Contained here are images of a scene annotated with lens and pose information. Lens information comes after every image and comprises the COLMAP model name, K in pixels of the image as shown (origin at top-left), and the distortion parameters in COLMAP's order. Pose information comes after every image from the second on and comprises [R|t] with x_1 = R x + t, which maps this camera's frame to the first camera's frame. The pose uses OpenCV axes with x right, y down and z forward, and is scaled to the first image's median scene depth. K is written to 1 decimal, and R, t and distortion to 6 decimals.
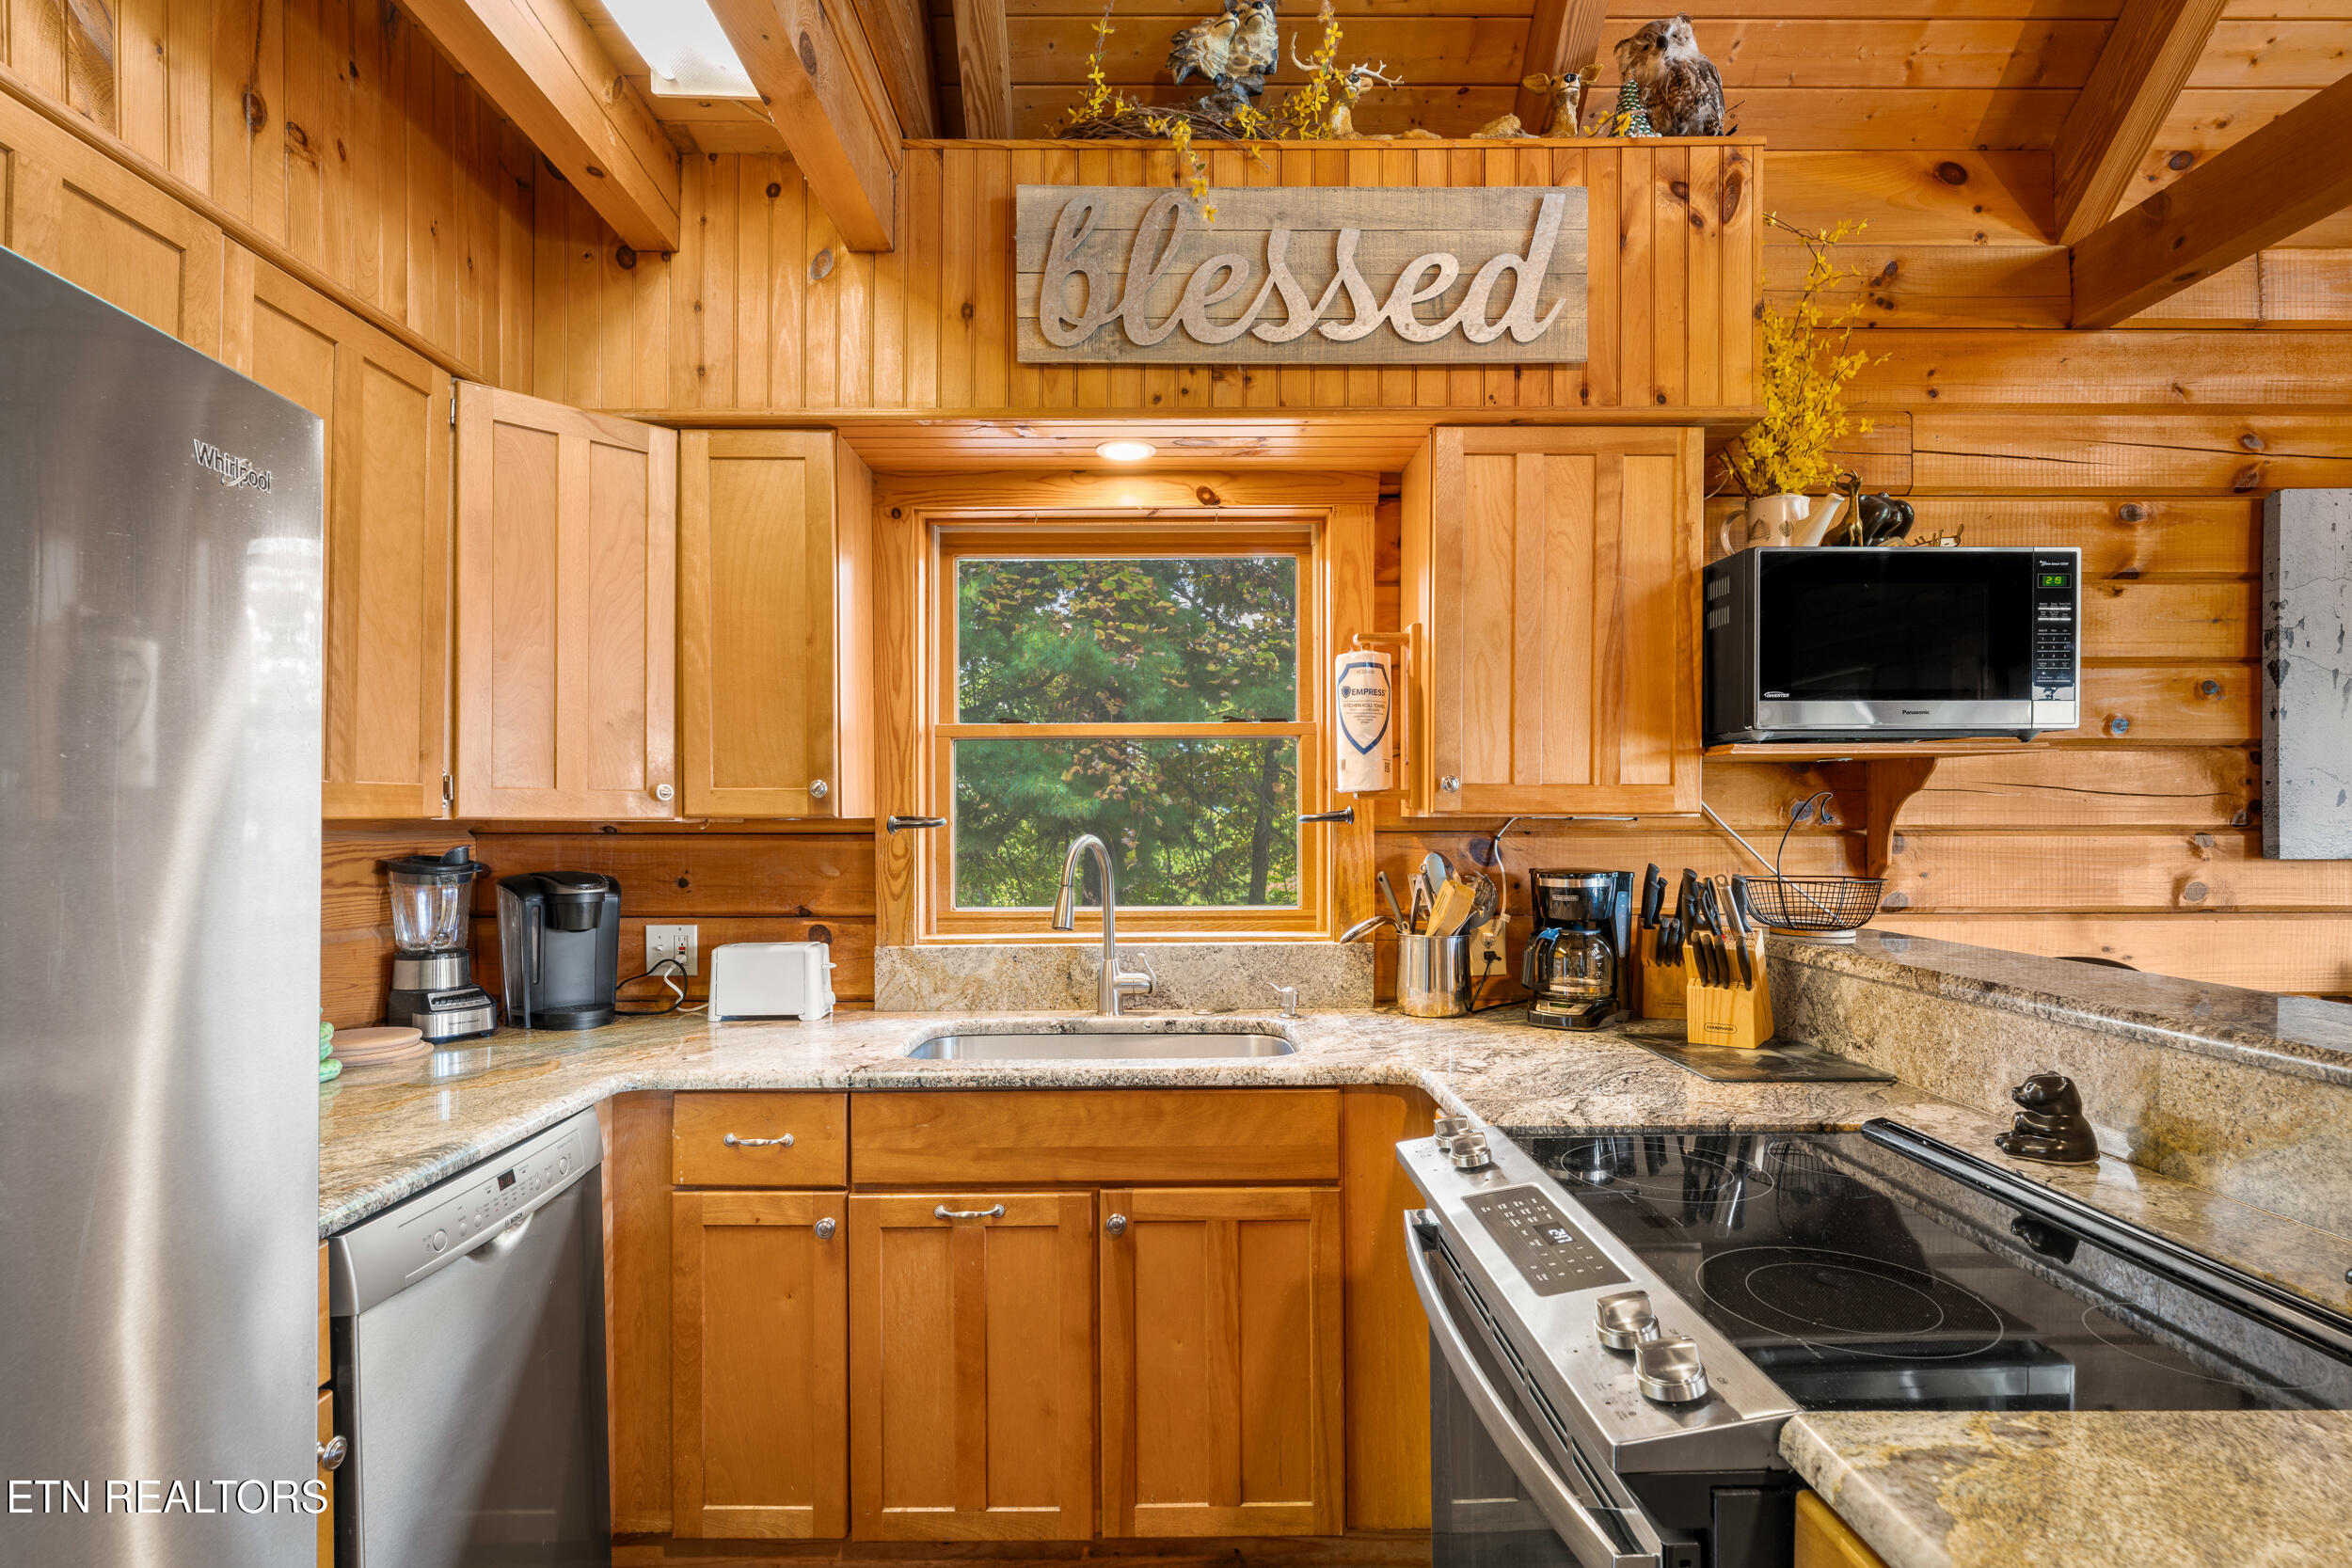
lens RADIAL K [[1138.0, 0, 1159.0], [0, 1138.0, 820.5], [0, 0, 1]] dist [0.003463, -0.001713]
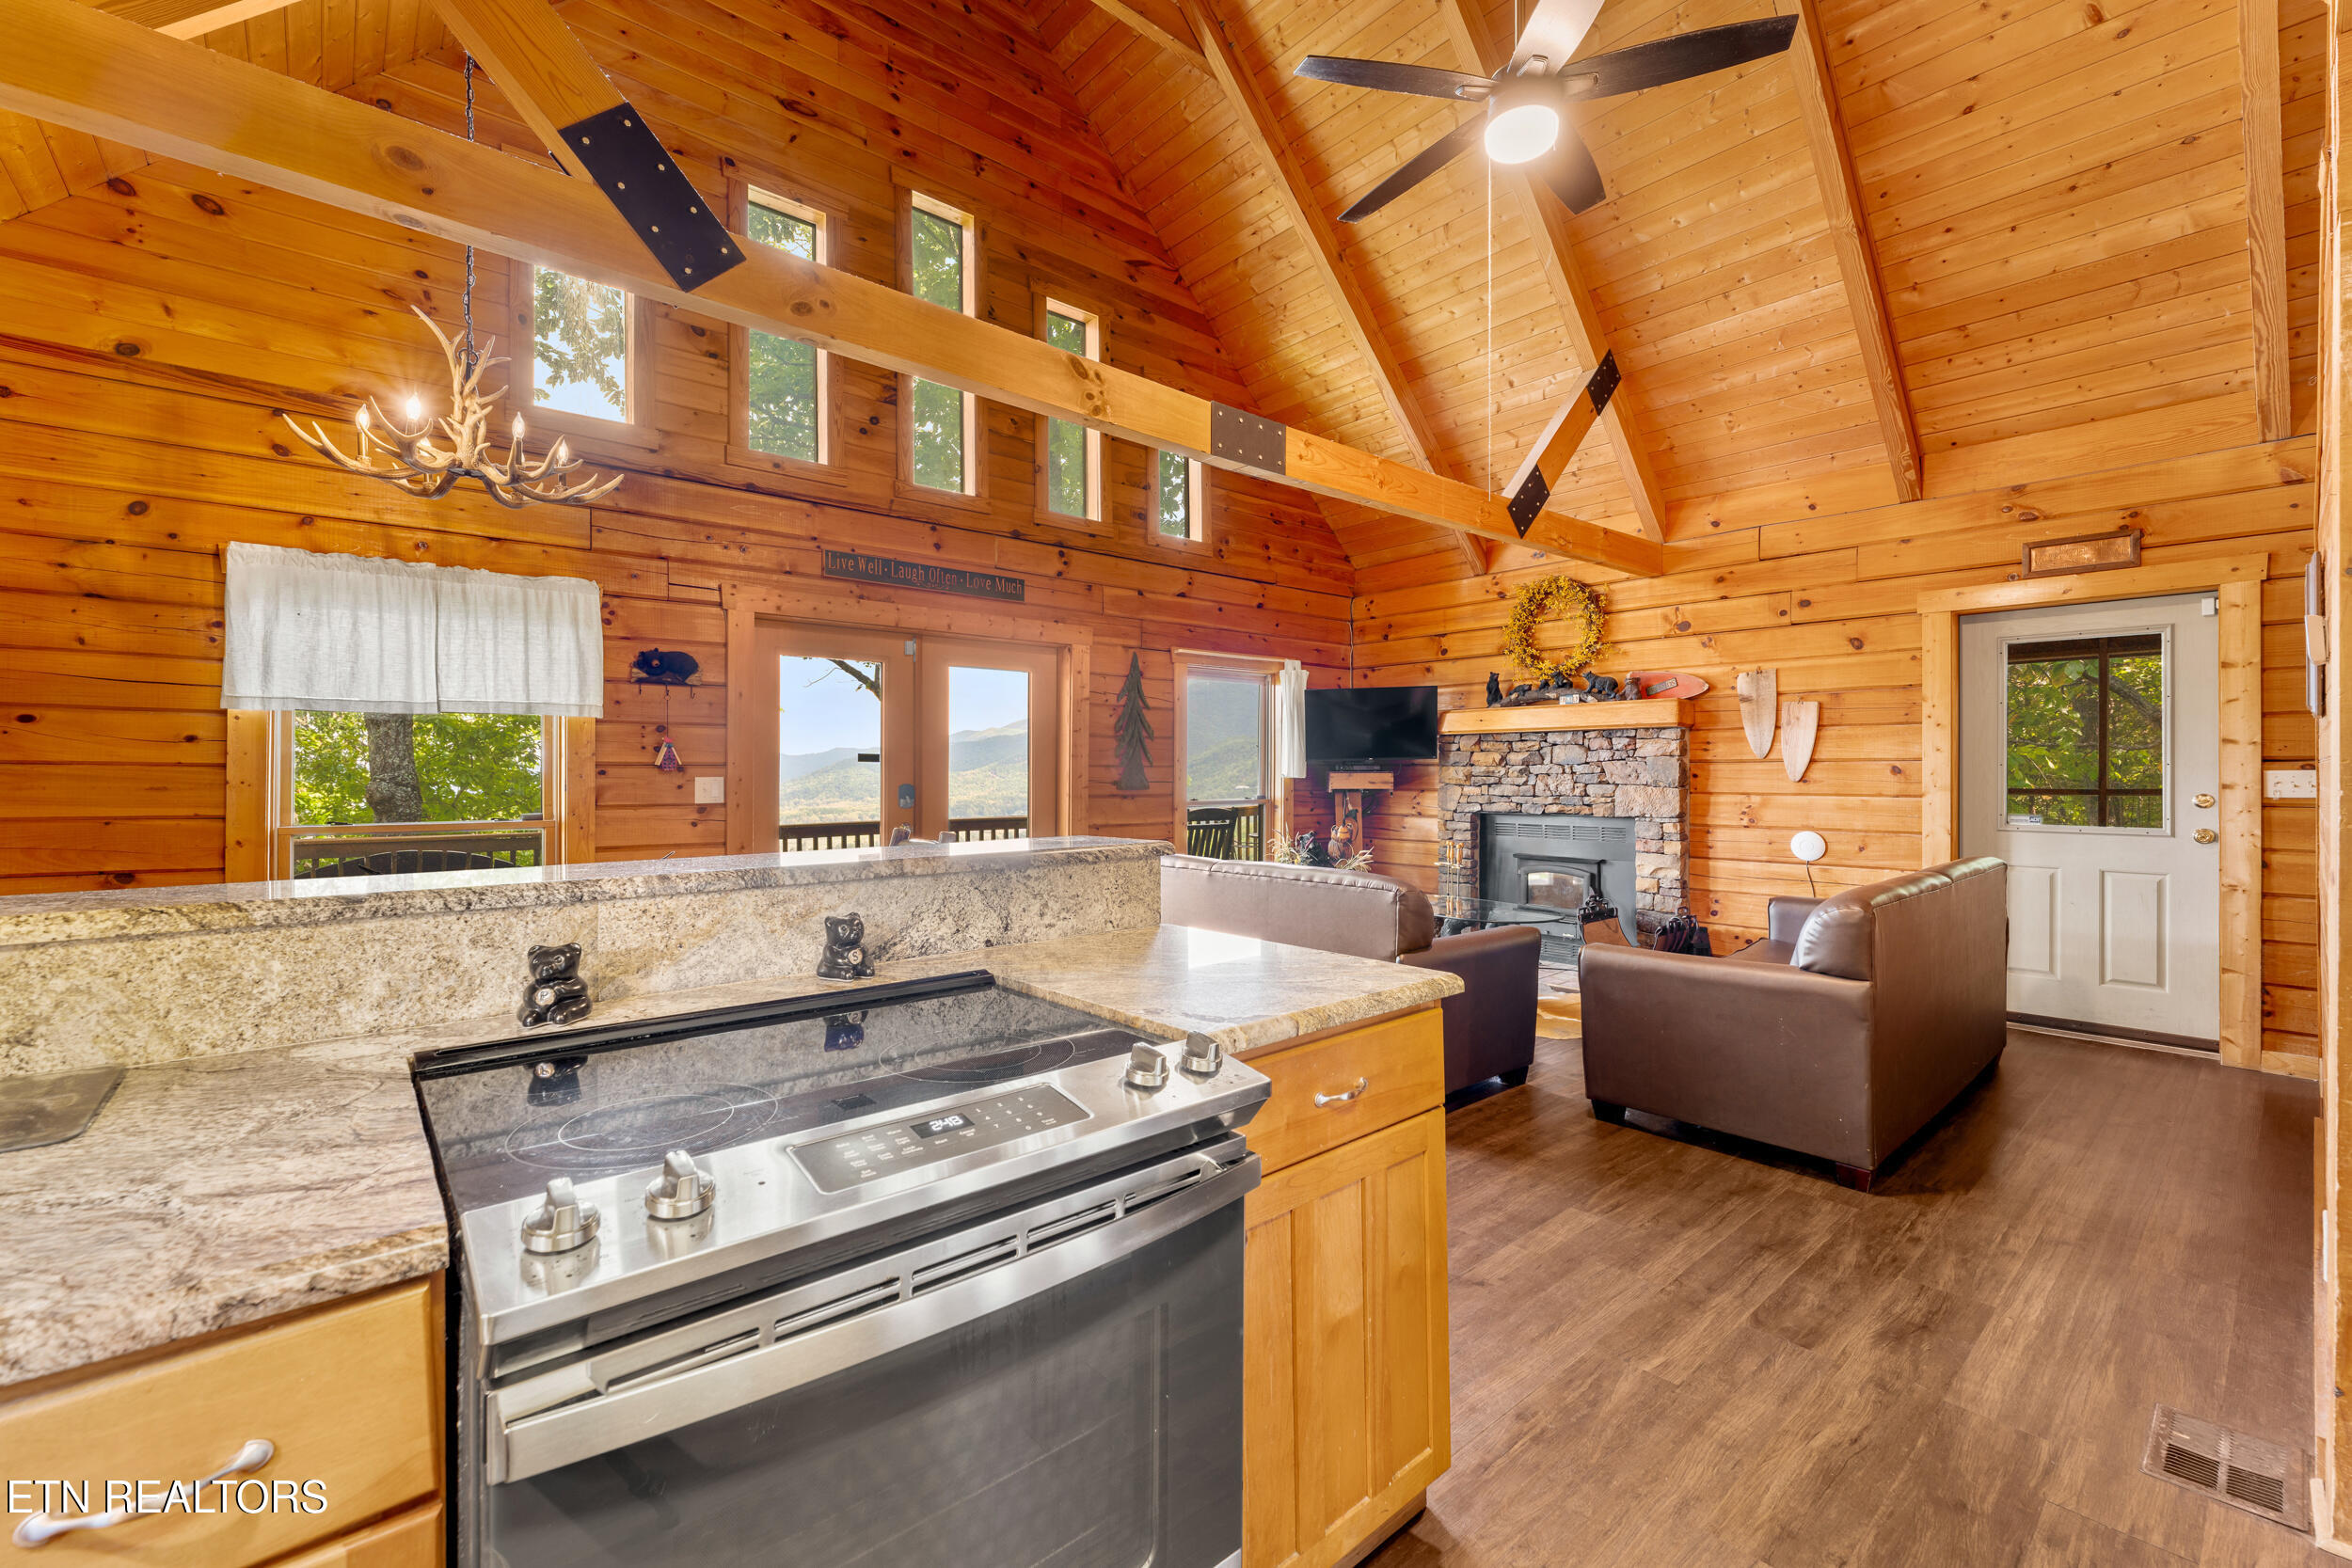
lens RADIAL K [[963.9, 0, 1143.0], [0, 963.9, 776.3], [0, 0, 1]] dist [-0.003944, 0.000122]
pose [[-0.636141, 0.001650, 0.771571, -0.222519], [0.007747, 0.999961, 0.004248, 0.036737], [-0.771534, 0.008680, -0.636129, 0.785101]]
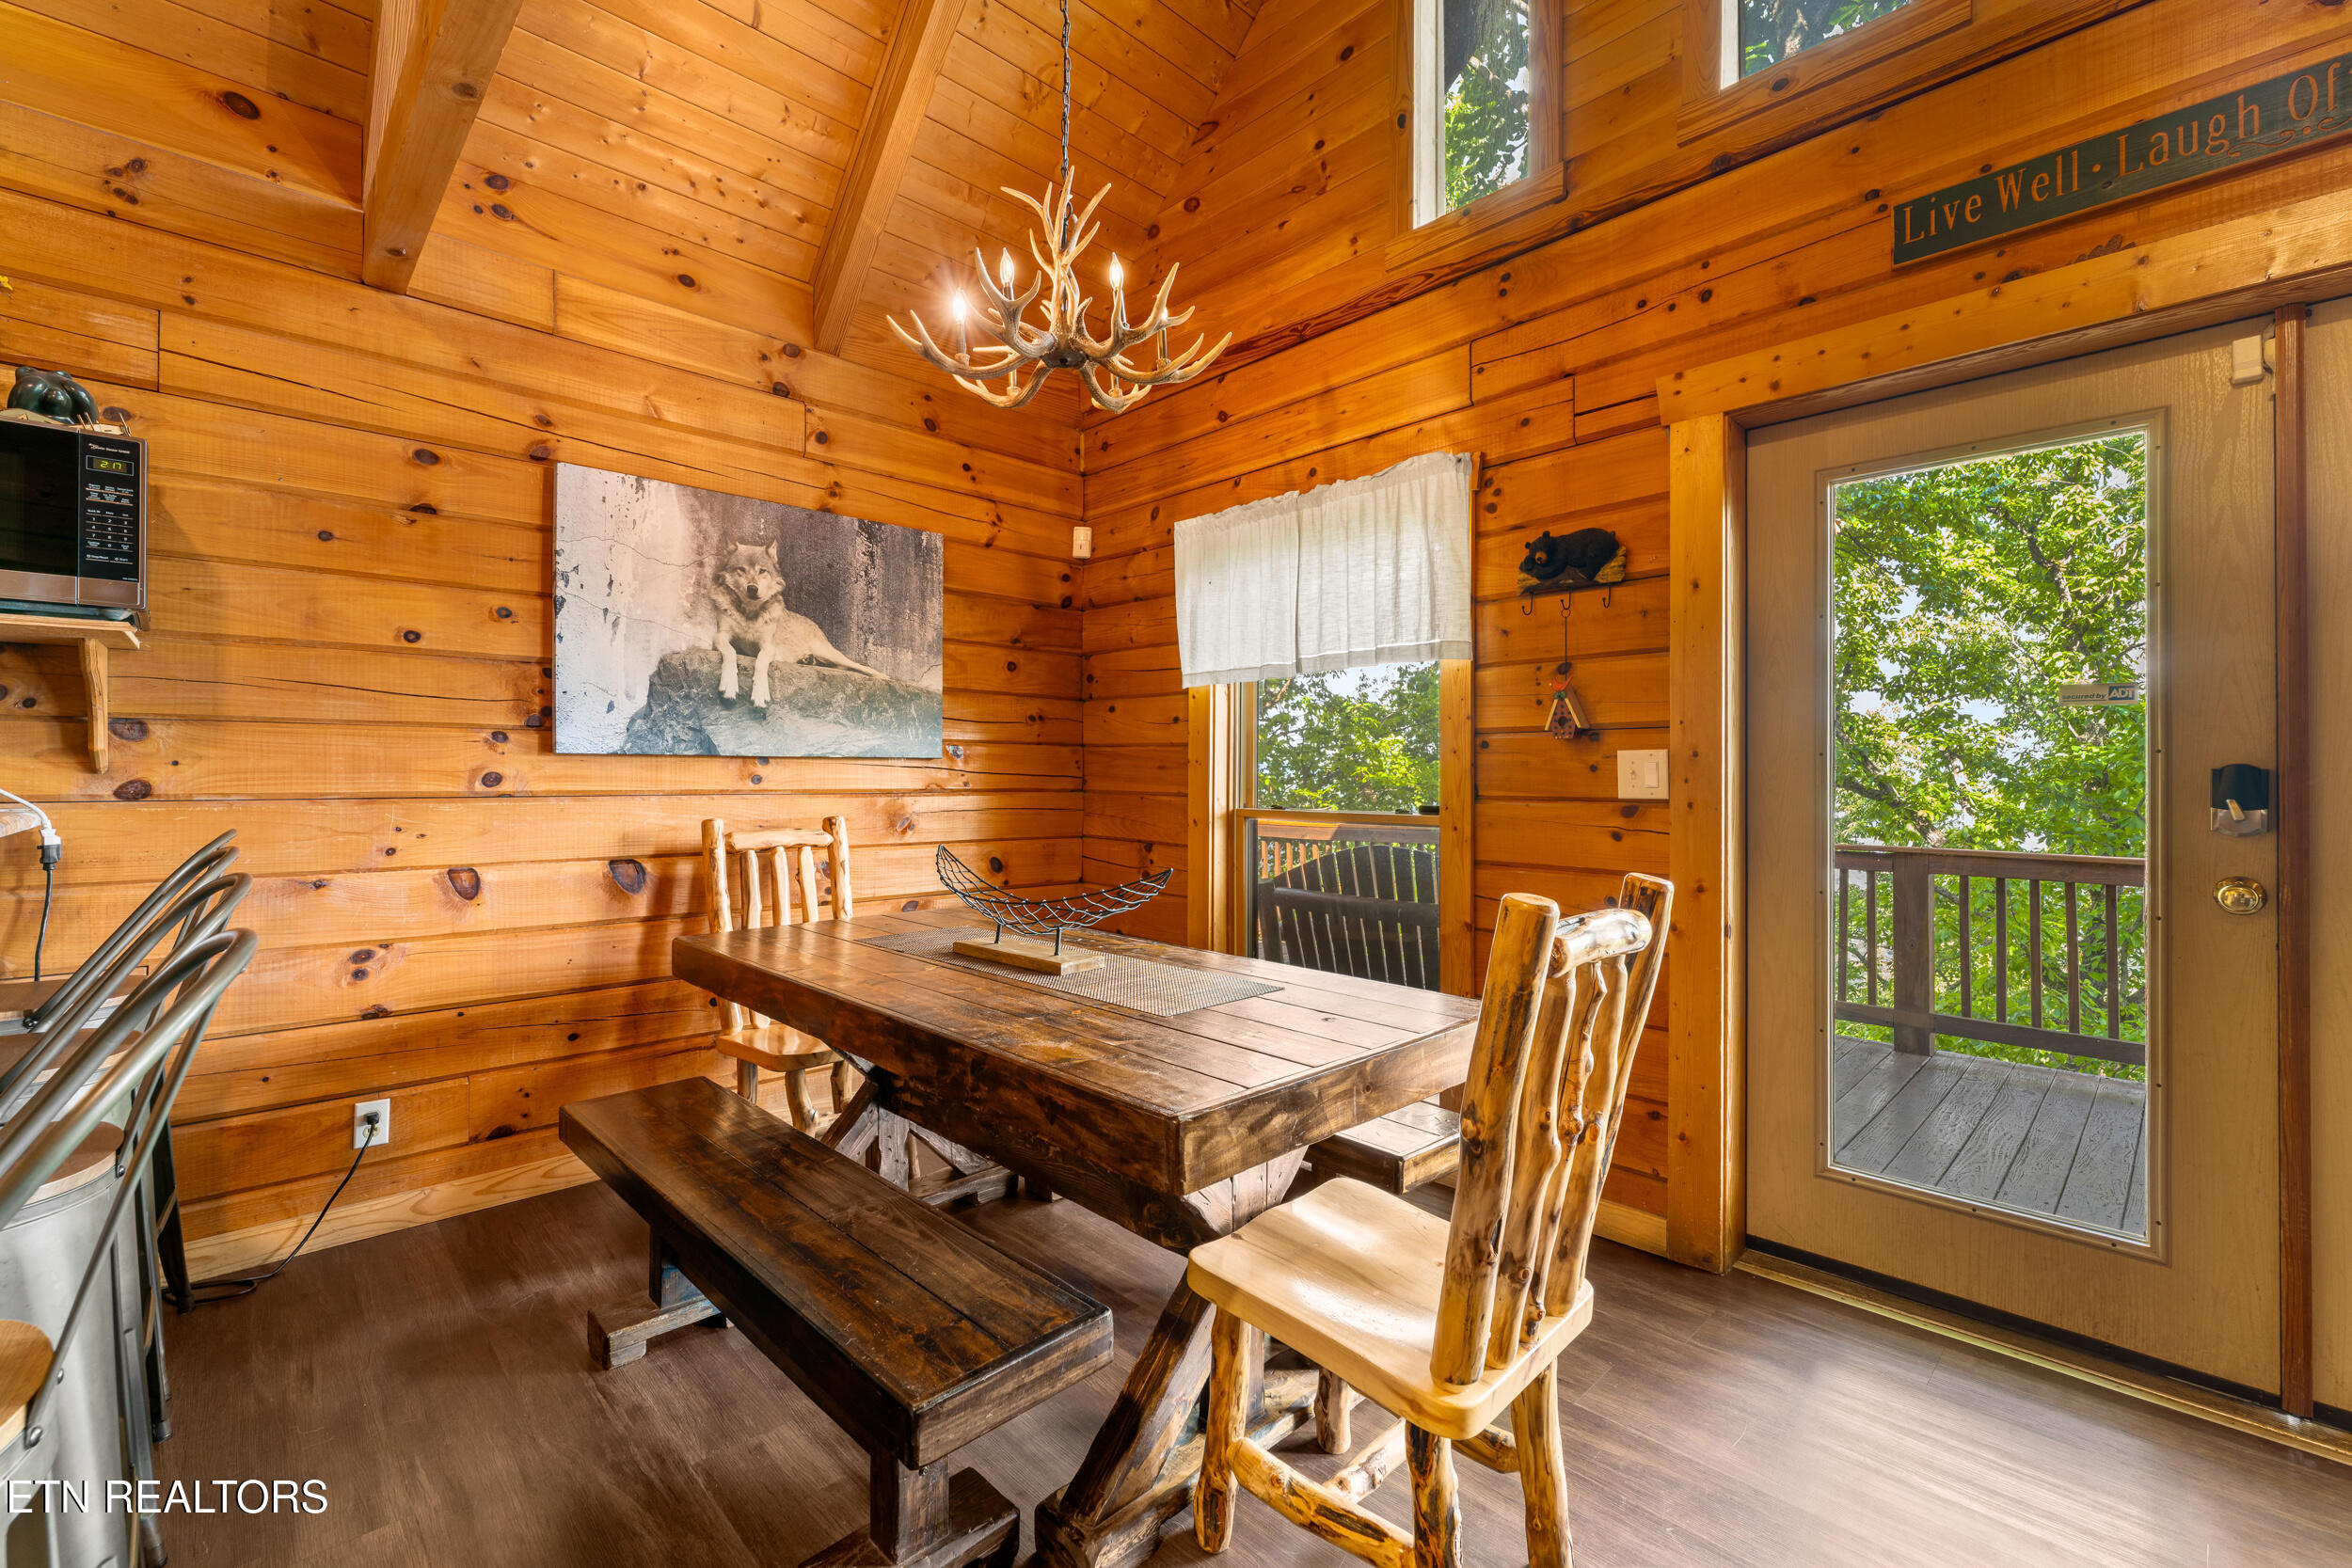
lens RADIAL K [[1013.0, 0, 1145.3], [0, 1013.0, 767.6], [0, 0, 1]] dist [-0.008538, 0.001368]
pose [[0.725997, 0.008025, 0.687651, 0.795234], [0.001481, 0.999911, -0.013232, 0.076795], [-0.687696, 0.010624, 0.725921, -0.305150]]
